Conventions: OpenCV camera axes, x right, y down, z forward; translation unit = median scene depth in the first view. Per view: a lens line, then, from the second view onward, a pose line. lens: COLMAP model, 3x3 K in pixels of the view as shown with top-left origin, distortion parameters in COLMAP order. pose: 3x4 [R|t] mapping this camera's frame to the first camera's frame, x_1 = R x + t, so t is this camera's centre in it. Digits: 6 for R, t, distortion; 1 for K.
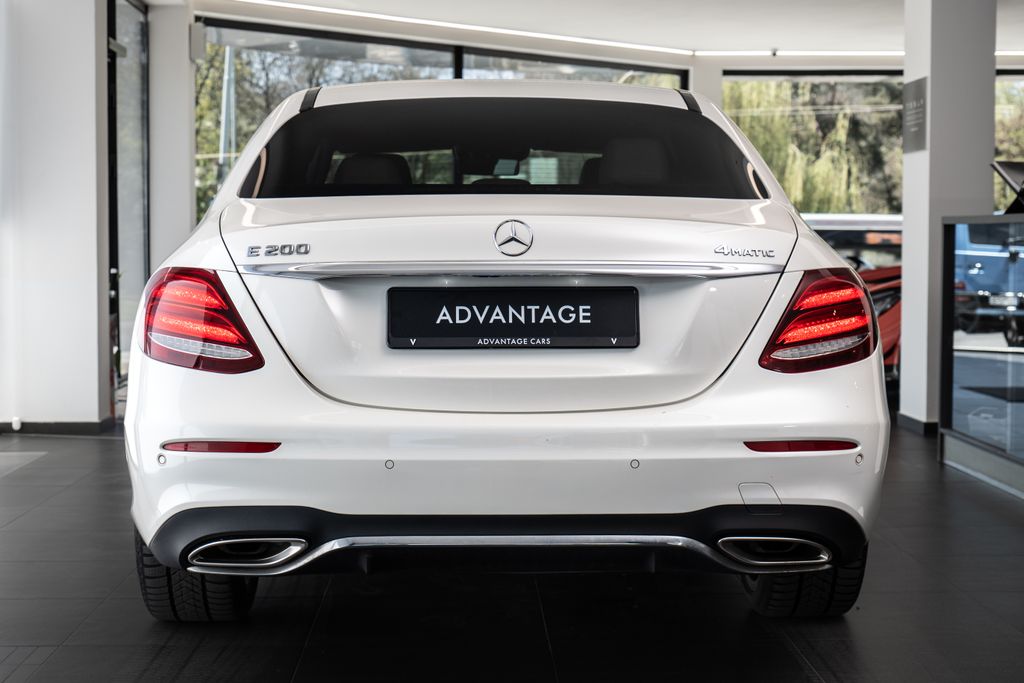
lens RADIAL K [[1770.0, 0, 512.0], [0, 1770.0, 339.5], [0, 0, 1]] dist [0.080472, 0.000000]
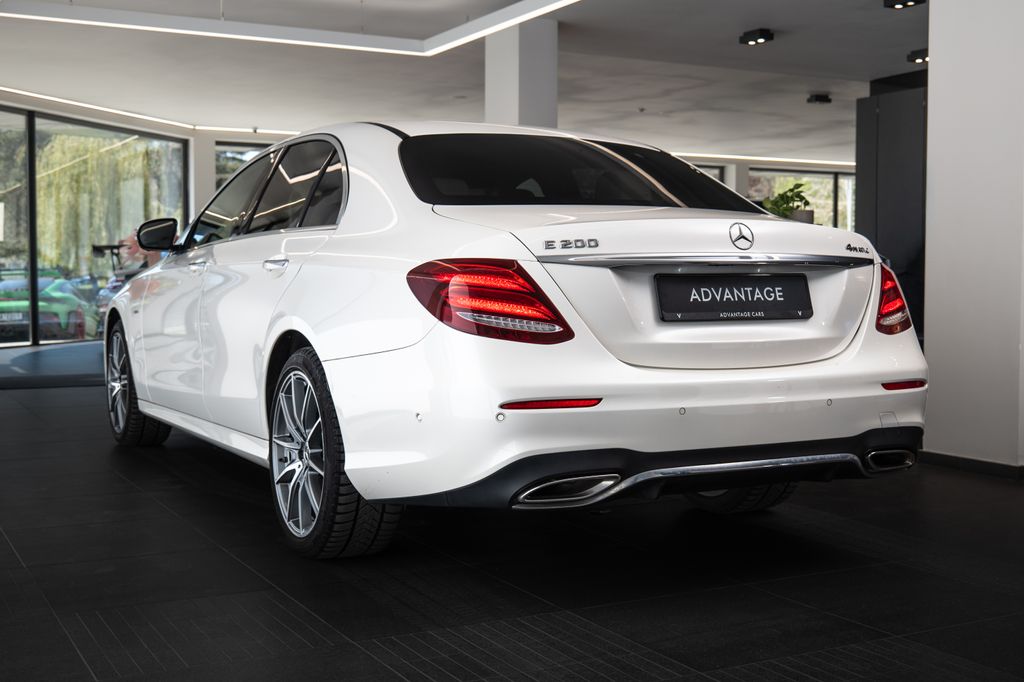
lens RADIAL K [[1253.3, 0, 511.9], [0, 1253.3, 343.7], [0, 0, 1]] dist [-0.009539, 0.000000]
pose [[0.893100, -0.023777, 0.449229, -0.569587], [0.023798, 0.999701, 0.005599, 0.013494], [-0.449228, 0.005690, 0.893399, 0.240549]]
